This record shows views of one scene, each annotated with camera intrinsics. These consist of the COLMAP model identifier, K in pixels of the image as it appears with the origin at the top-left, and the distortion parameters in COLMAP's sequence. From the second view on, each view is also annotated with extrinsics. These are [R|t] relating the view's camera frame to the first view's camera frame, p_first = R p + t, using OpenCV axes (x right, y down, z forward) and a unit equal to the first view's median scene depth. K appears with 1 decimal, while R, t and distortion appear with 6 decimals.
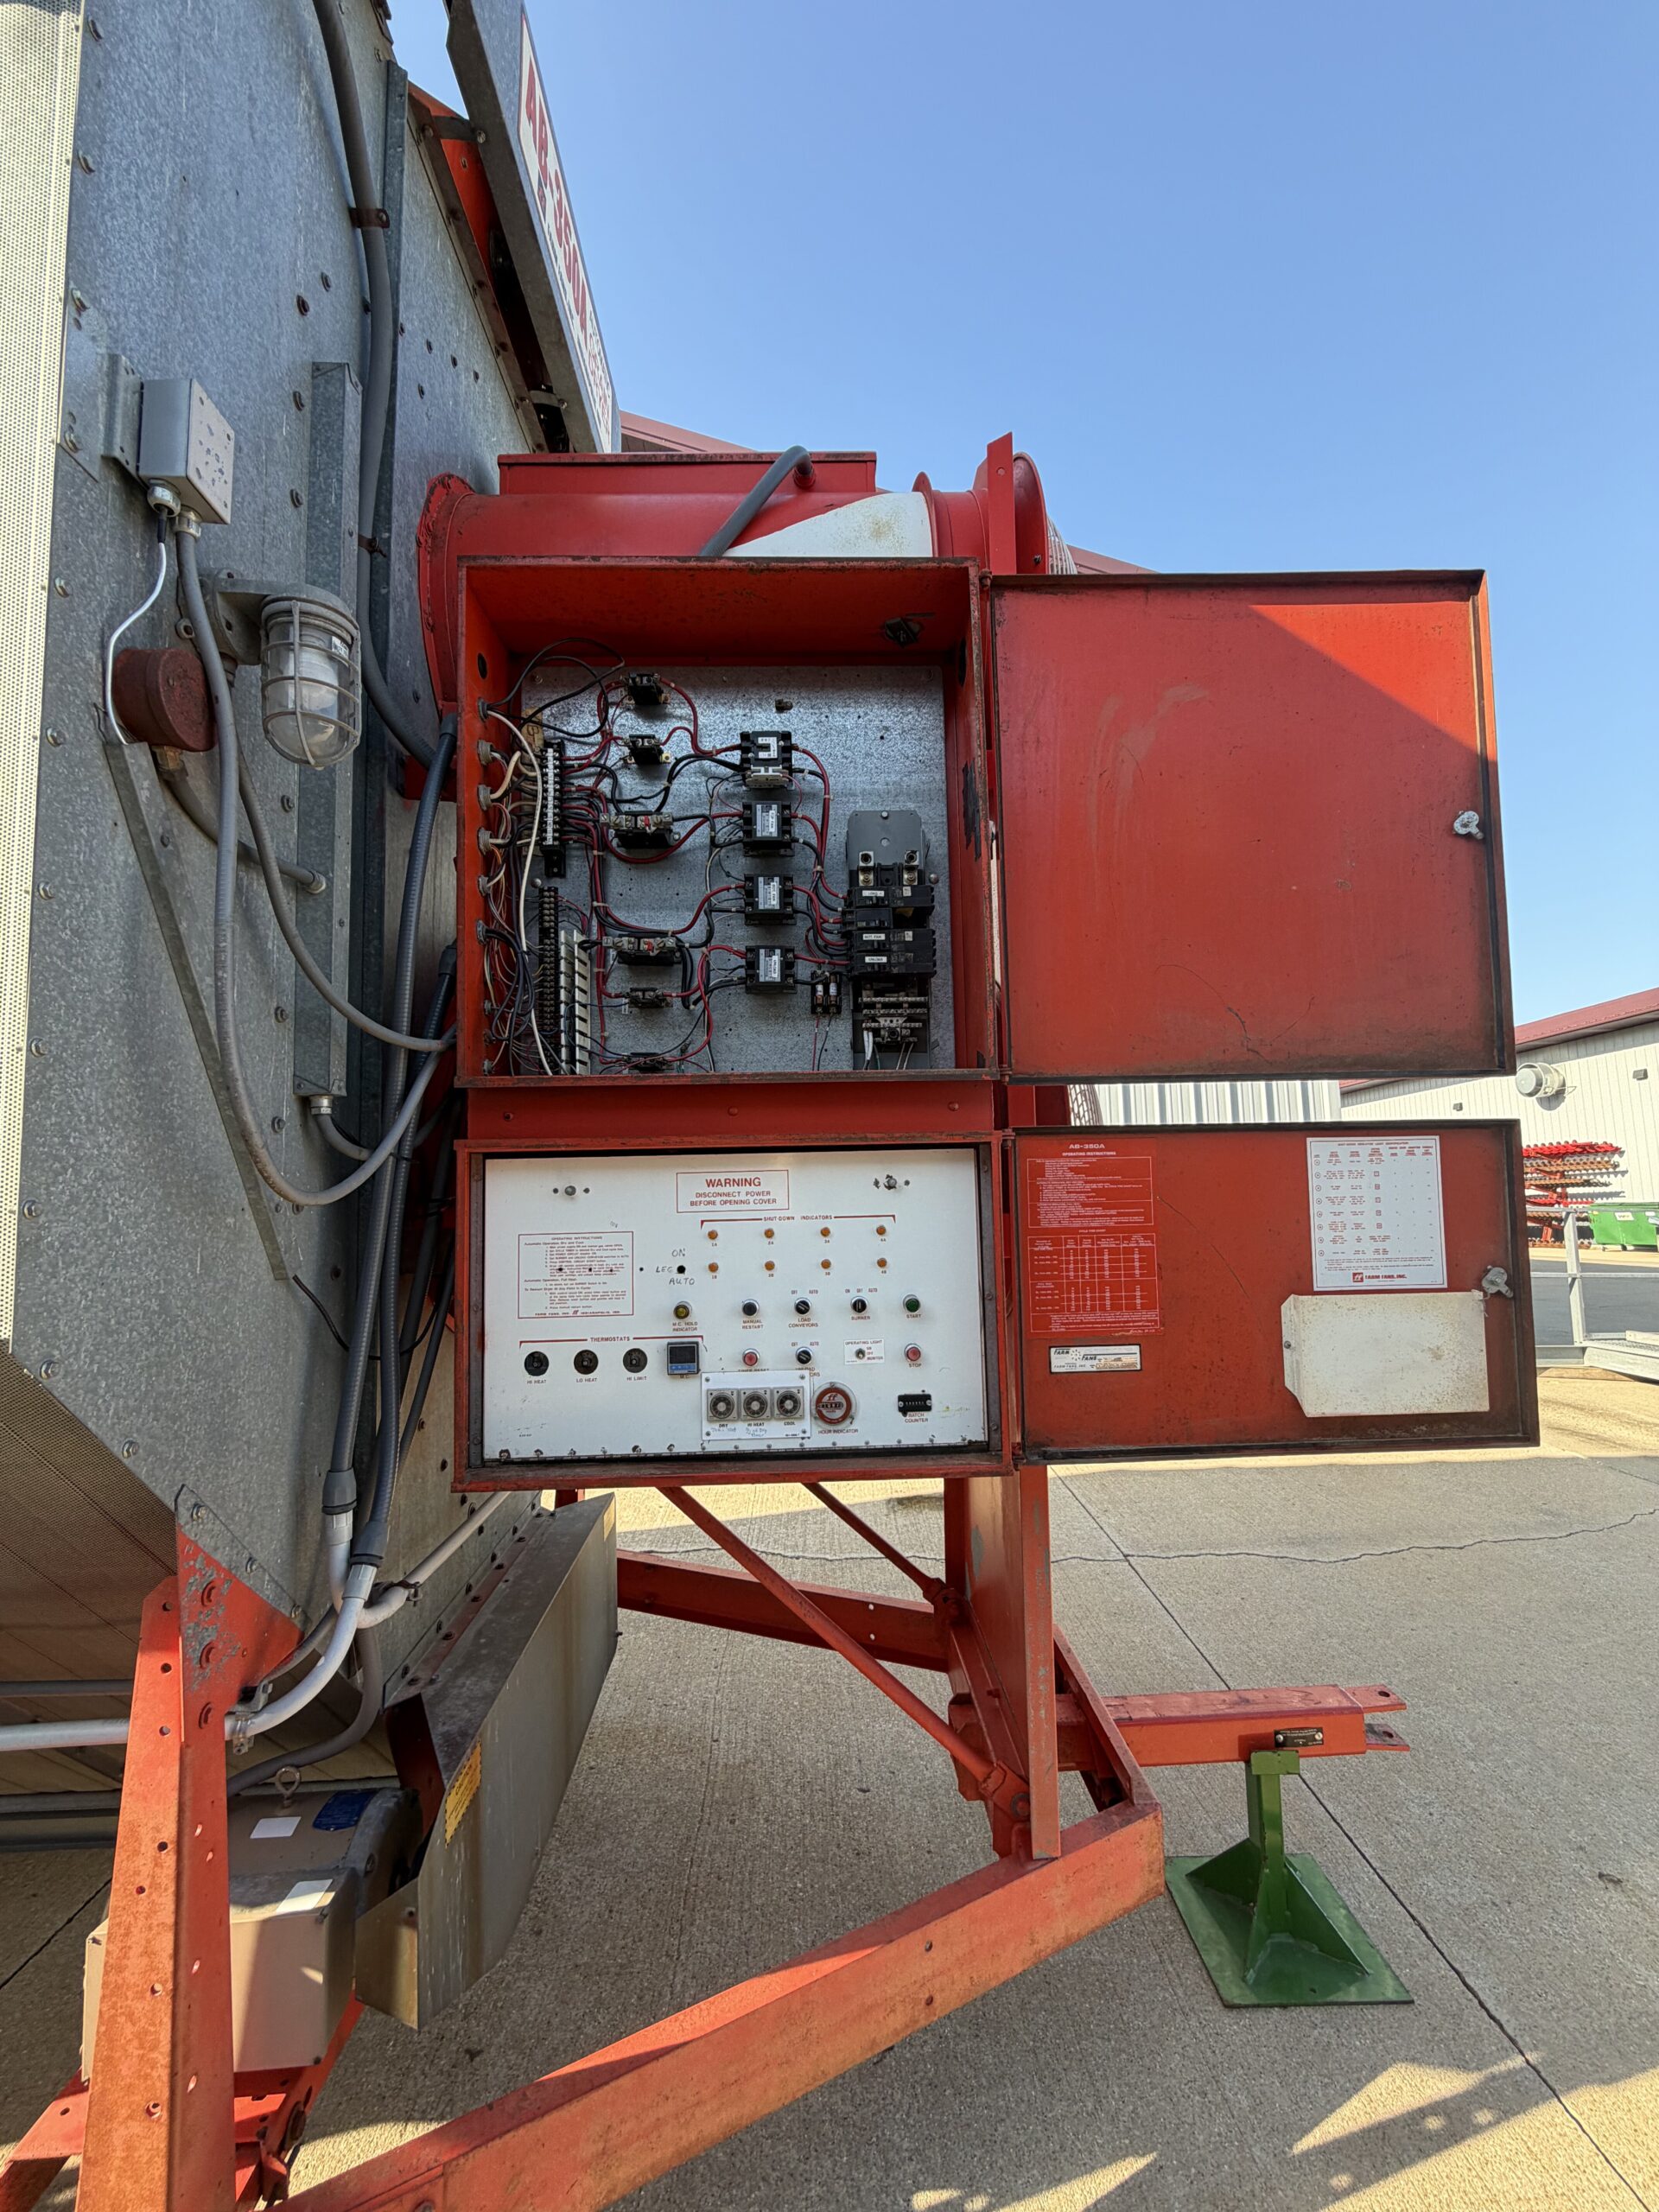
lens RADIAL K [[892.5, 0, 834.0], [0, 892.5, 1108.9], [0, 0, 1]] dist [0.000865, 0.000034]
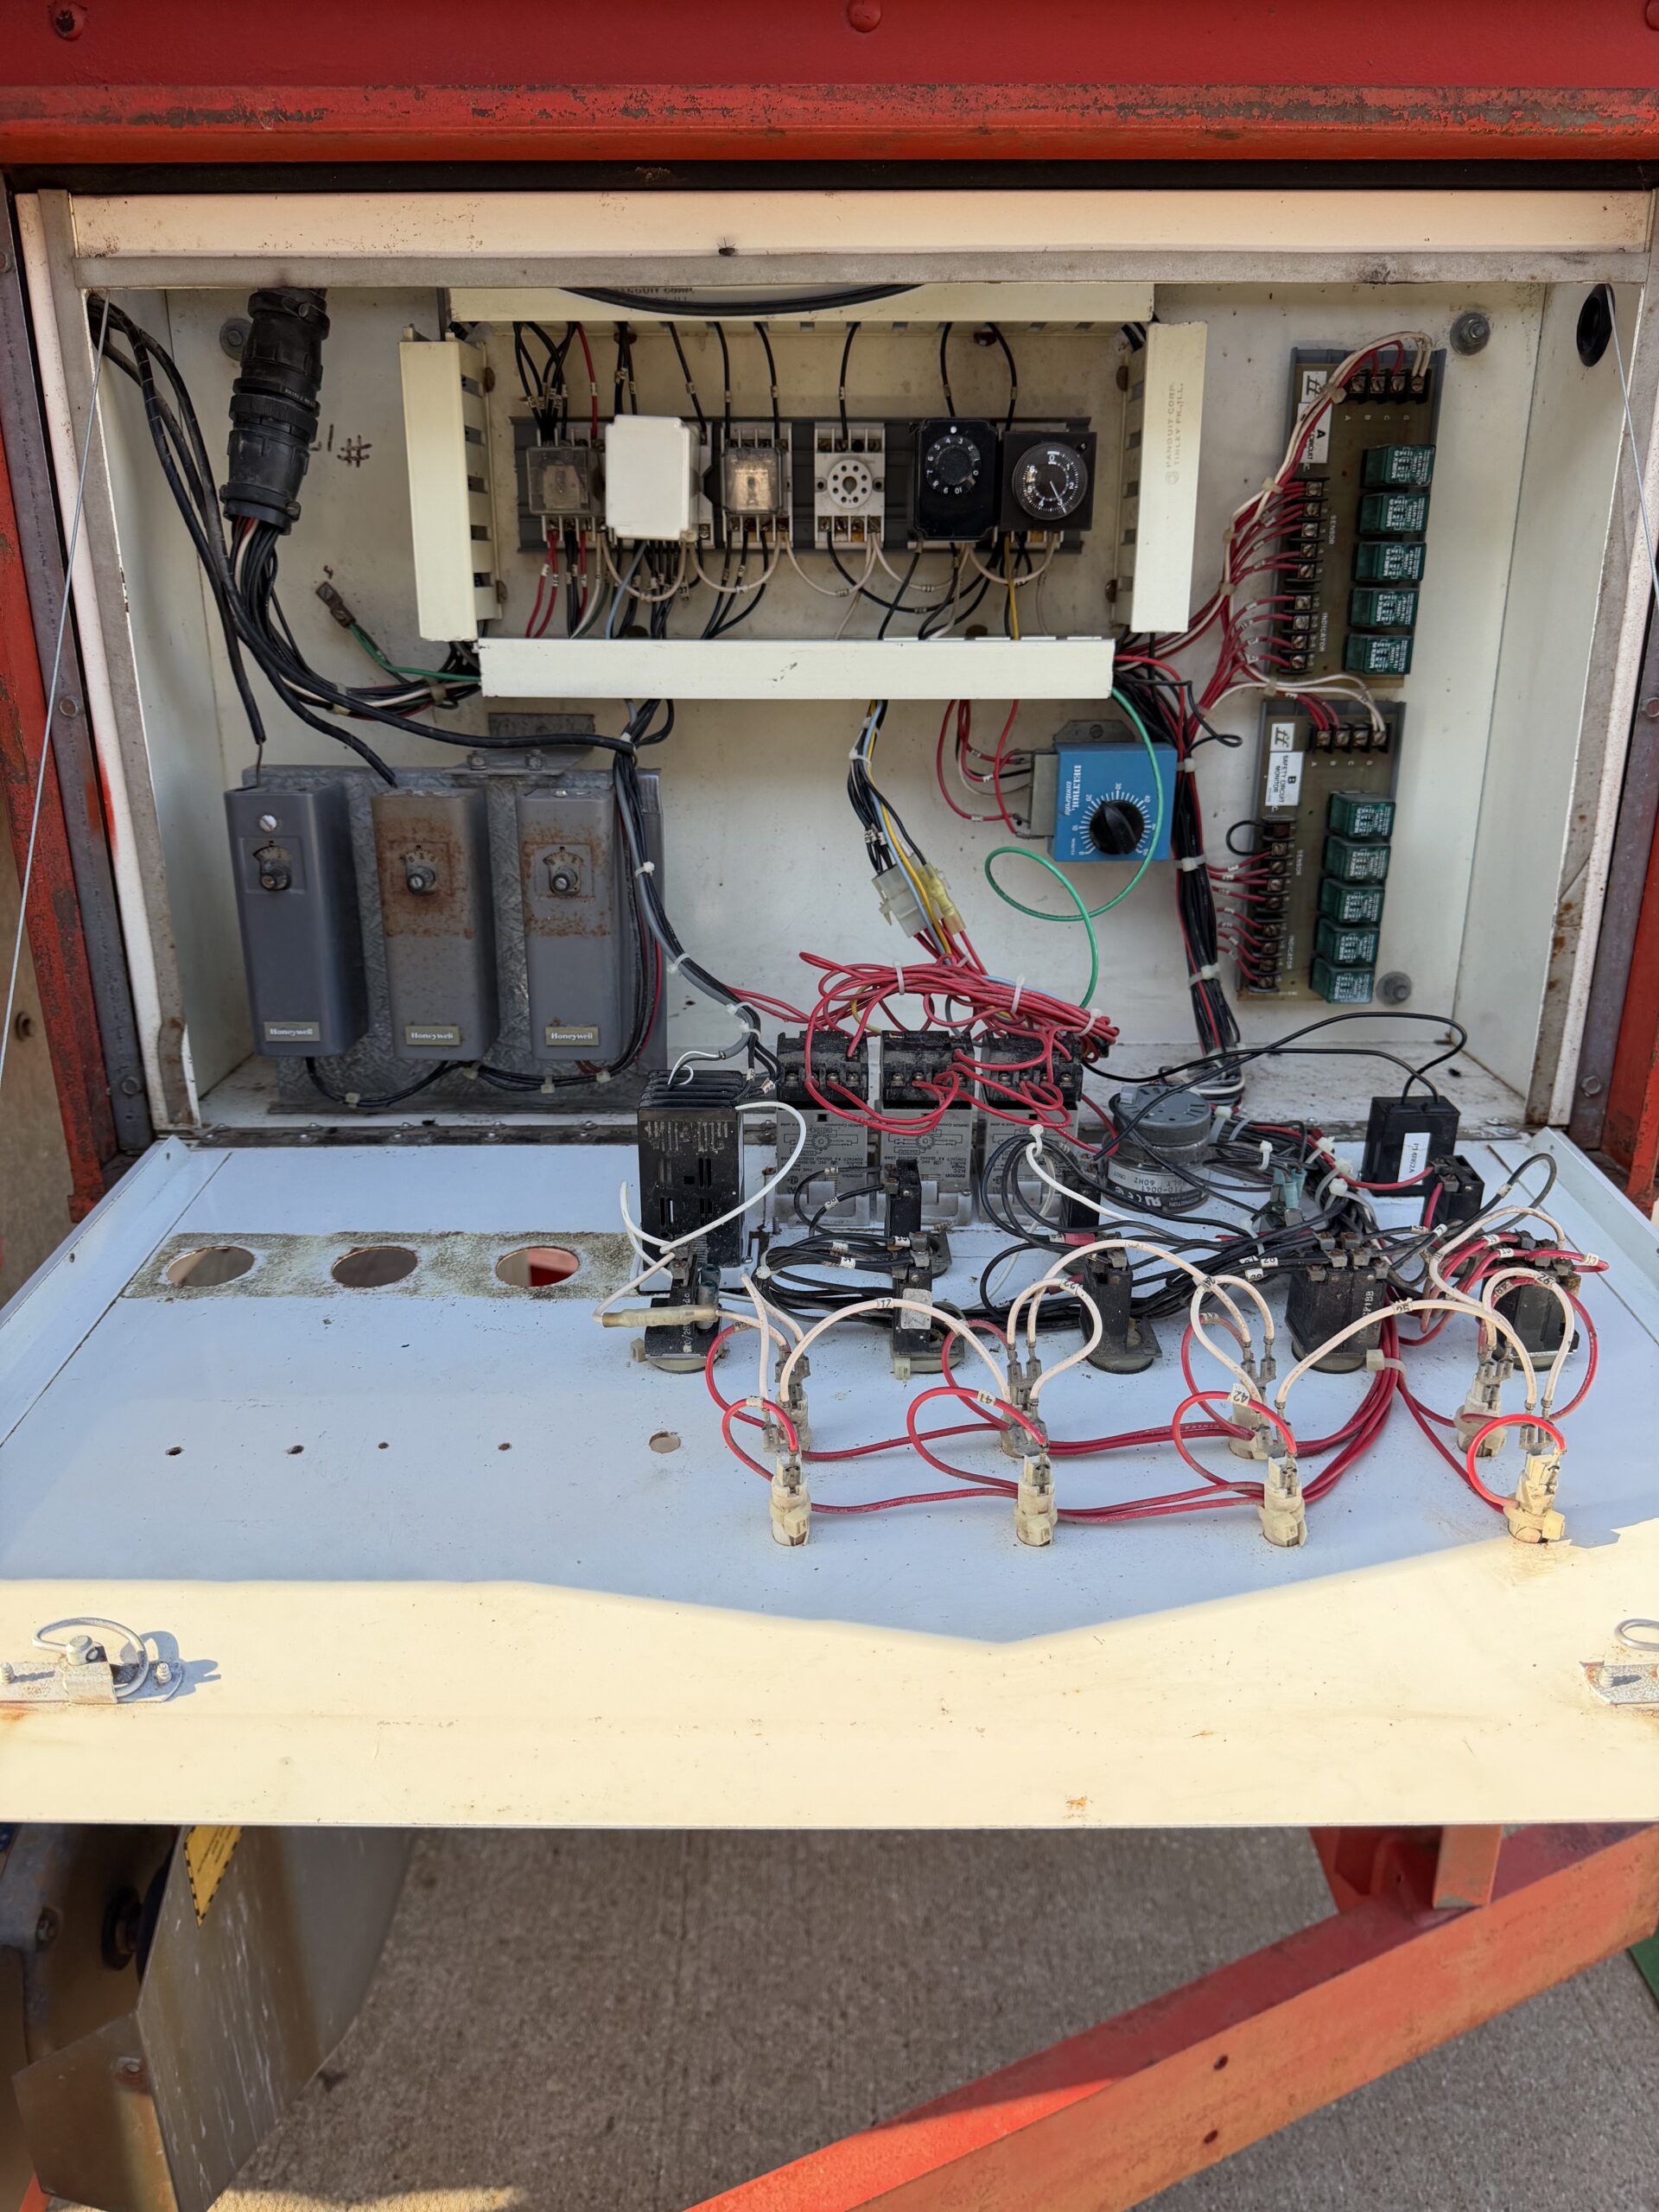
lens RADIAL K [[1584.6, 0, 829.7], [0, 1584.6, 1118.4], [0, 0, 1]] dist [0.028832, -0.027926]
pose [[0.999481, 0.024826, -0.020520, -0.102506], [-0.014652, 0.917818, 0.396732, 0.122028], [0.028683, -0.396225, 0.917705, 0.398293]]
